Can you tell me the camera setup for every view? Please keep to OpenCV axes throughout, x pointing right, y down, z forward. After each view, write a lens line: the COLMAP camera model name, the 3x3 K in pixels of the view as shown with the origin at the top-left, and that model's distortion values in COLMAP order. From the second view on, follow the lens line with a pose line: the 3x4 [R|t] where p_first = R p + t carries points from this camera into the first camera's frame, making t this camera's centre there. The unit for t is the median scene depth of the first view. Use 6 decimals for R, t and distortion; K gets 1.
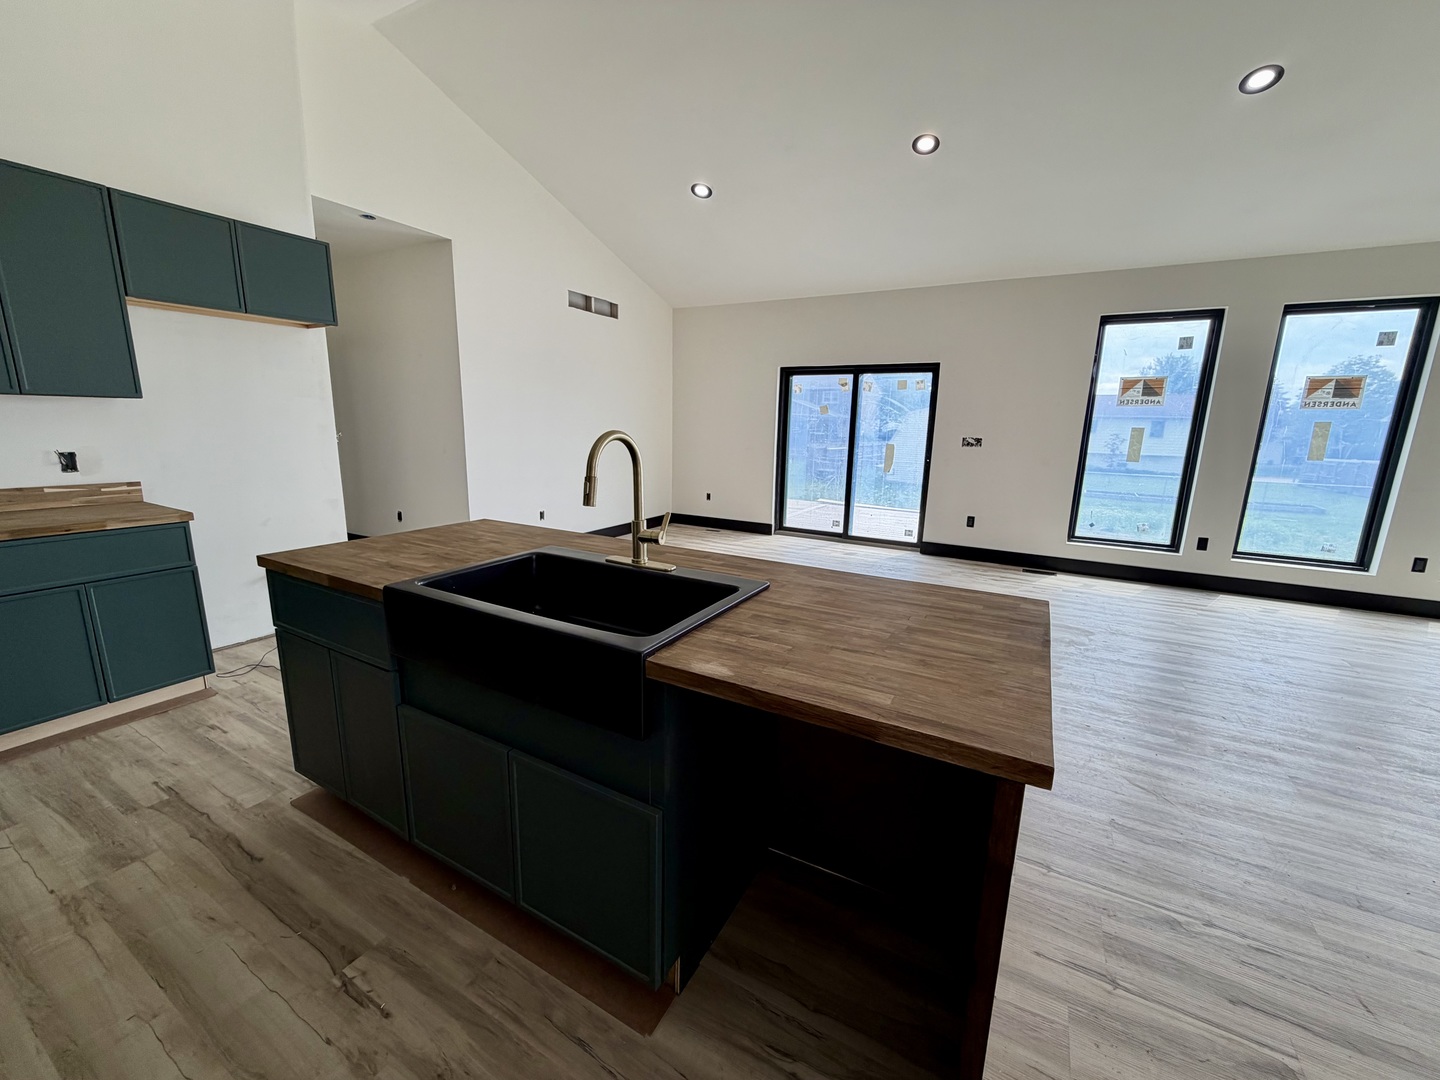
lens RADIAL K [[573.5, 0, 716.2], [0, 573.5, 541.8], [0, 0, 1]] dist [0.000885, 0.000013]
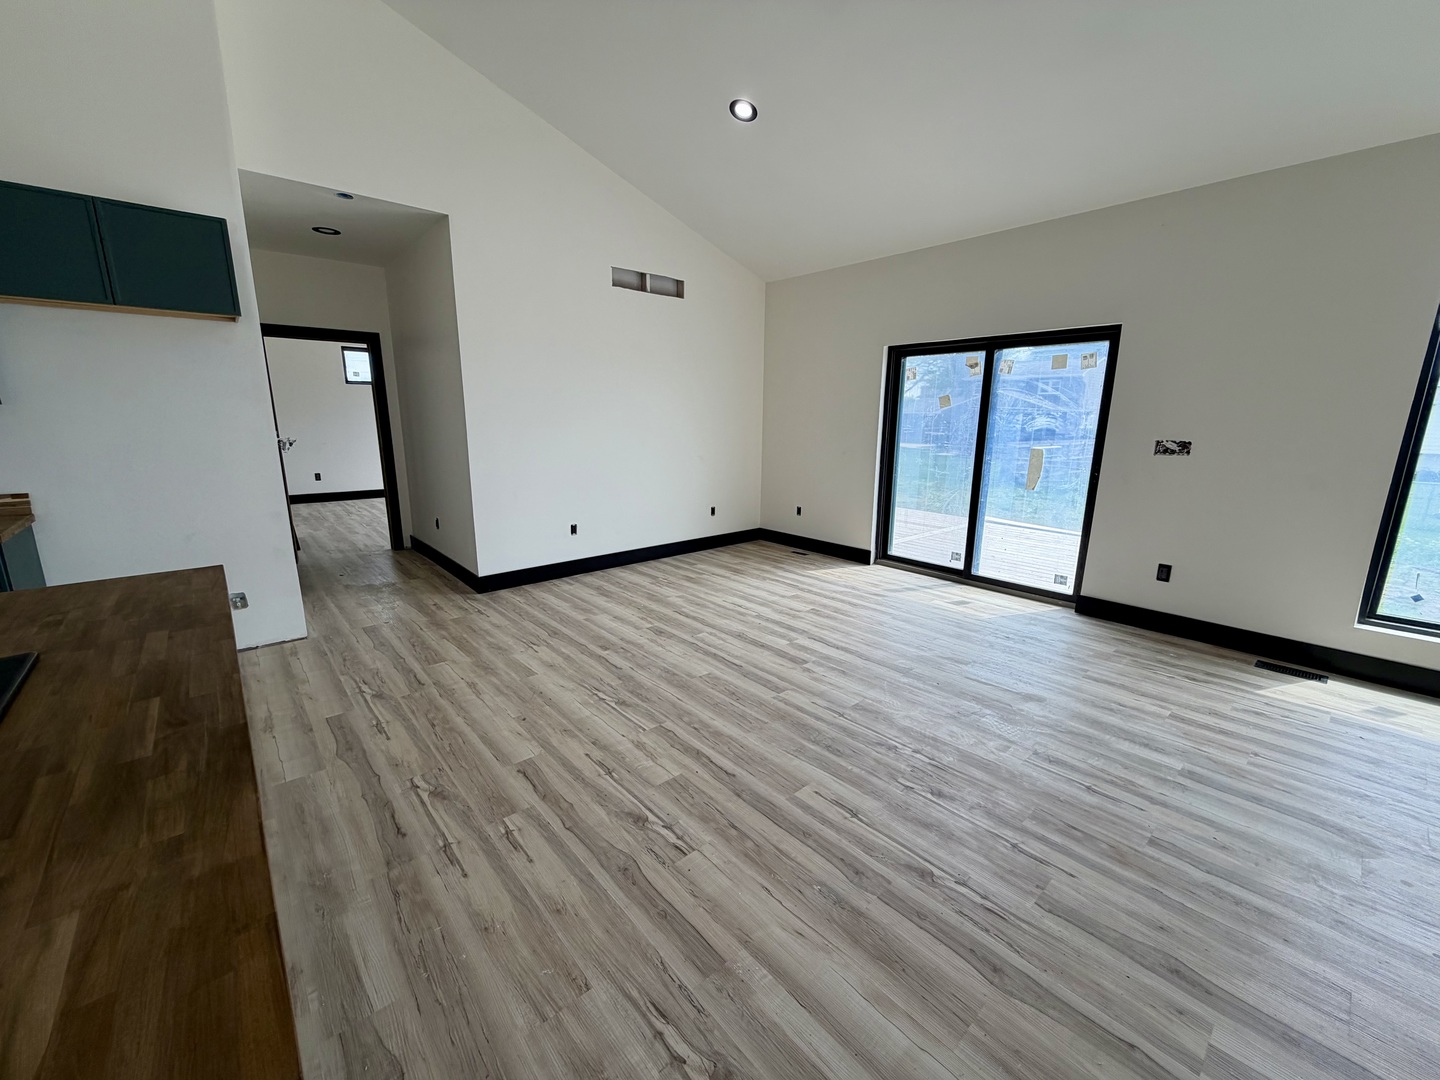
lens RADIAL K [[573.5, 0, 716.2], [0, 573.5, 541.8], [0, 0, 1]] dist [0.000885, 0.000013]
pose [[0.944145, 0.057706, -0.324437, 0.203001], [-0.055965, 0.998324, 0.014703, -0.057395], [0.324742, 0.004276, 0.945793, 0.268701]]
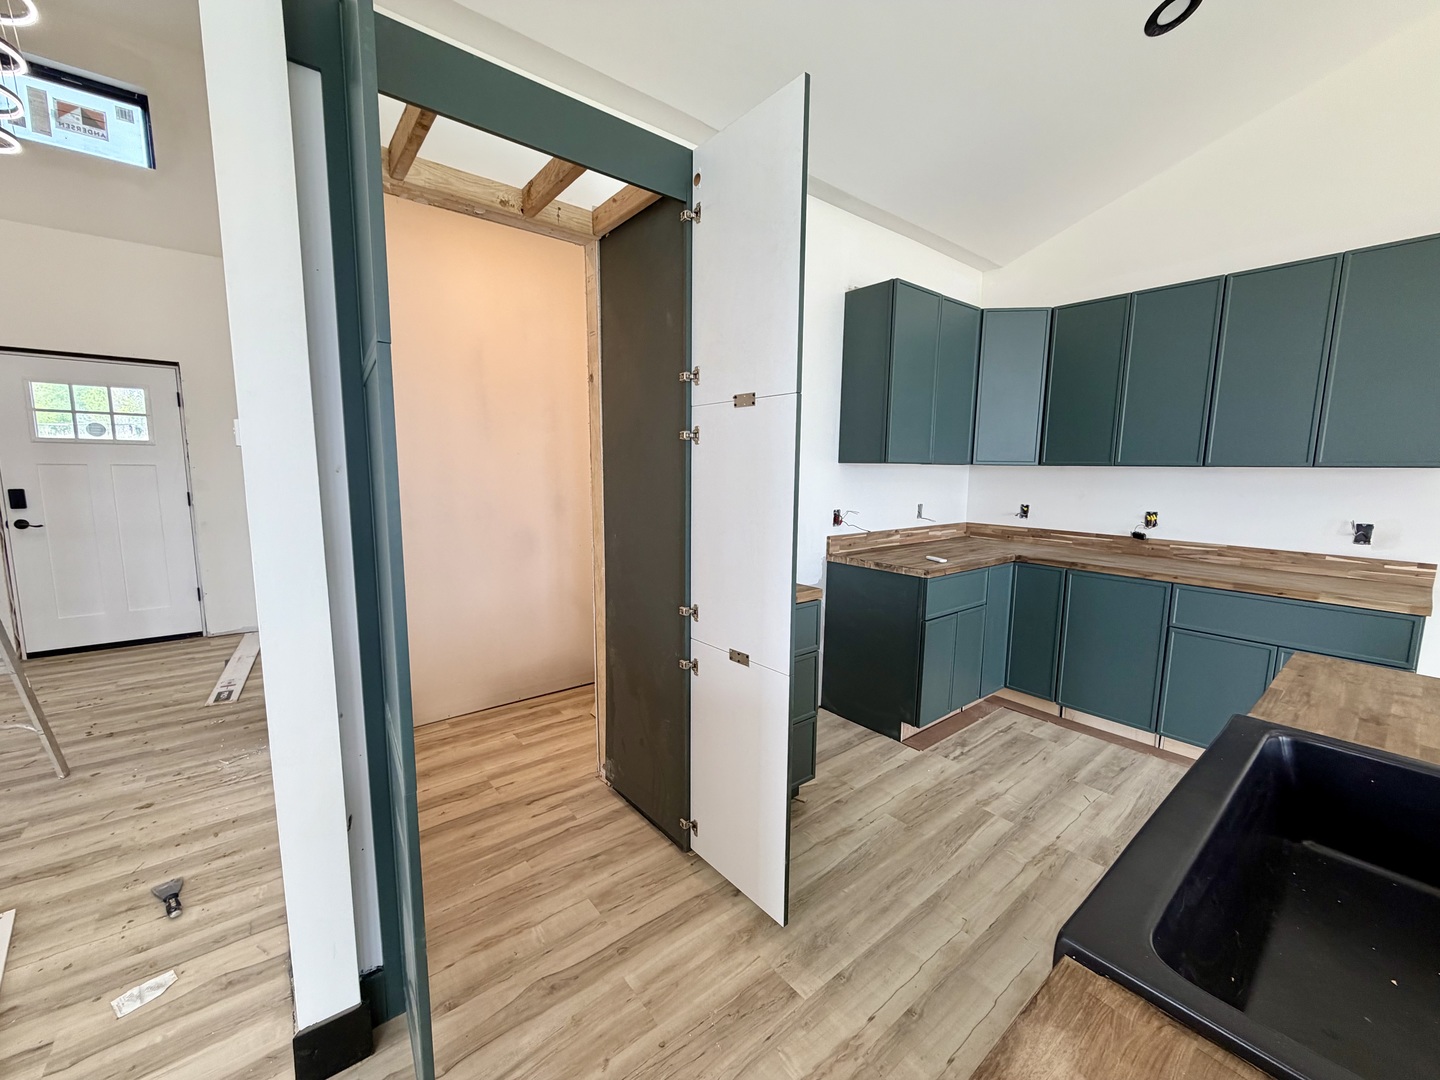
lens RADIAL K [[573.5, 0, 716.2], [0, 573.5, 541.8], [0, 0, 1]] dist [0.000885, 0.000013]
pose [[-0.366009, 0.093821, -0.925870, 0.091494], [-0.212253, 0.960266, 0.181212, -0.036370], [0.906083, 0.262844, -0.331552, 0.173783]]
